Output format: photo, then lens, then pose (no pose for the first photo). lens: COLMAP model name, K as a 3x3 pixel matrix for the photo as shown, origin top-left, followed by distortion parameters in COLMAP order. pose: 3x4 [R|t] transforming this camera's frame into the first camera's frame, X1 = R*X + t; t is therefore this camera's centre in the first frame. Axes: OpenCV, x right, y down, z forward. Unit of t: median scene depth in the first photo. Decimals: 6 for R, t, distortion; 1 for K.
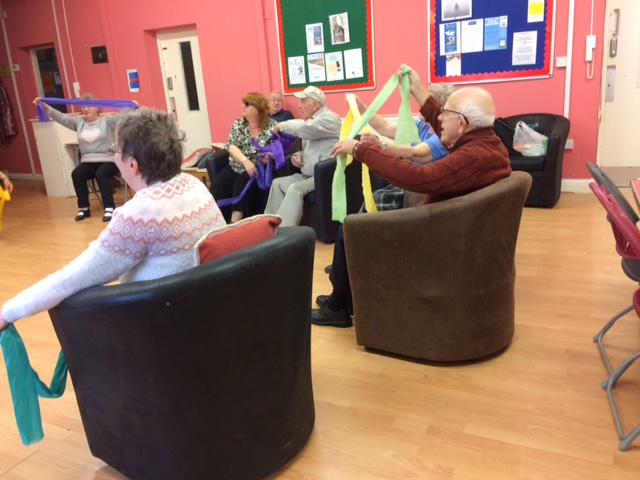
lens RADIAL K [[544.7, 0, 320.0], [0, 544.7, 240.0], [0, 0, 1]] dist [0.127569, -0.202753]
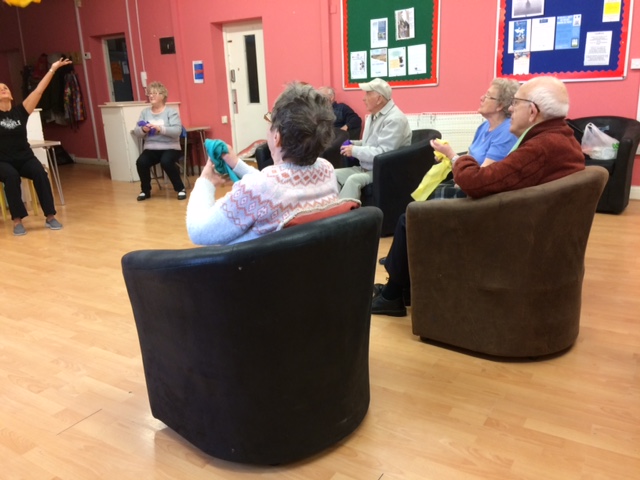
lens RADIAL K [[544.7, 0, 320.0], [0, 544.7, 240.0], [0, 0, 1]] dist [0.127569, -0.202753]
pose [[0.994879, 0.057678, -0.082995, -0.011436], [-0.057900, 0.998322, -0.000259, 0.013687], [0.082841, 0.005063, 0.996550, -0.000699]]
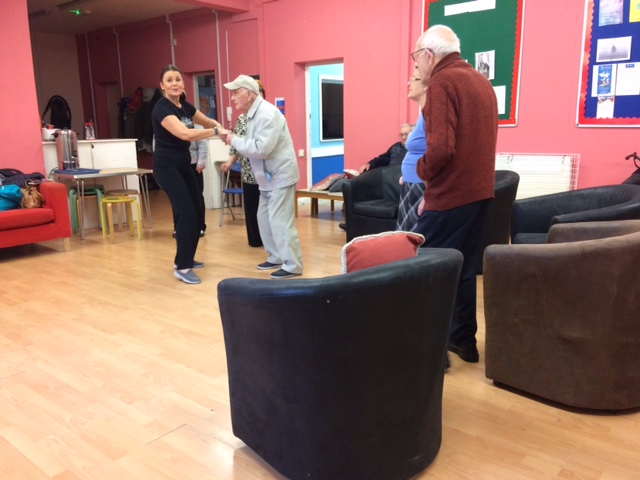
lens RADIAL K [[544.7, 0, 320.0], [0, 544.7, 240.0], [0, 0, 1]] dist [0.127569, -0.202753]
pose [[0.973855, 0.102463, -0.202751, -0.020041], [-0.113930, 0.992438, -0.045687, 0.011172], [0.196537, 0.067592, 0.978164, -0.020761]]
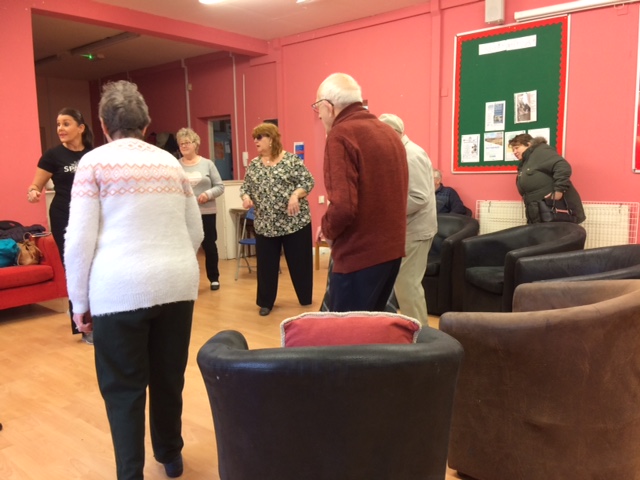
lens RADIAL K [[544.7, 0, 320.0], [0, 544.7, 240.0], [0, 0, 1]] dist [0.127569, -0.202753]
pose [[0.970114, 0.084366, -0.227510, -0.068088], [-0.113727, 0.986338, -0.119180, -0.014445], [0.214347, 0.141493, 0.966455, 0.064616]]
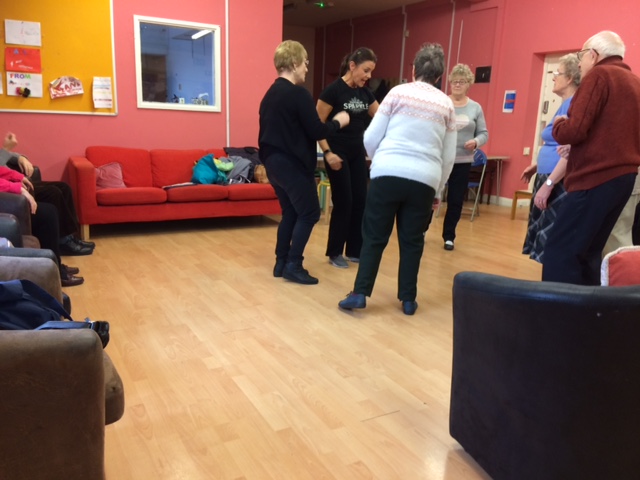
lens RADIAL K [[544.7, 0, 320.0], [0, 544.7, 240.0], [0, 0, 1]] dist [0.127569, -0.202753]
pose [[0.825231, 0.223574, -0.518661, -0.050279], [-0.246082, 0.968897, 0.026117, 0.020855], [0.508368, 0.106081, 0.854581, -0.017656]]
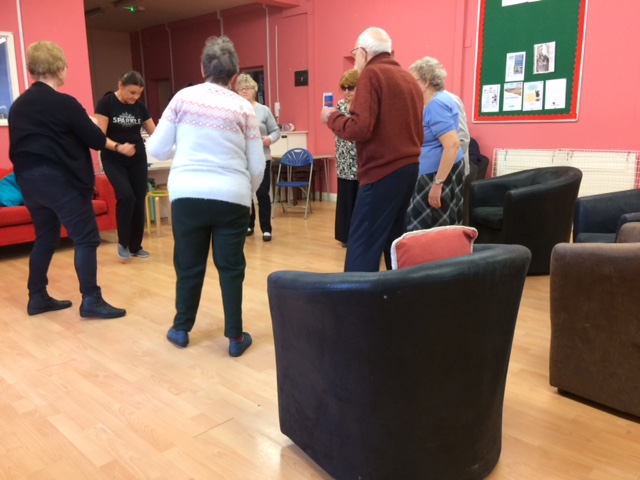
lens RADIAL K [[544.7, 0, 320.0], [0, 544.7, 240.0], [0, 0, 1]] dist [0.127569, -0.202753]
pose [[0.952900, 0.122908, -0.277262, -0.029450], [-0.137166, 0.990013, -0.032551, 0.014782], [0.270492, 0.069048, 0.960243, -0.008096]]
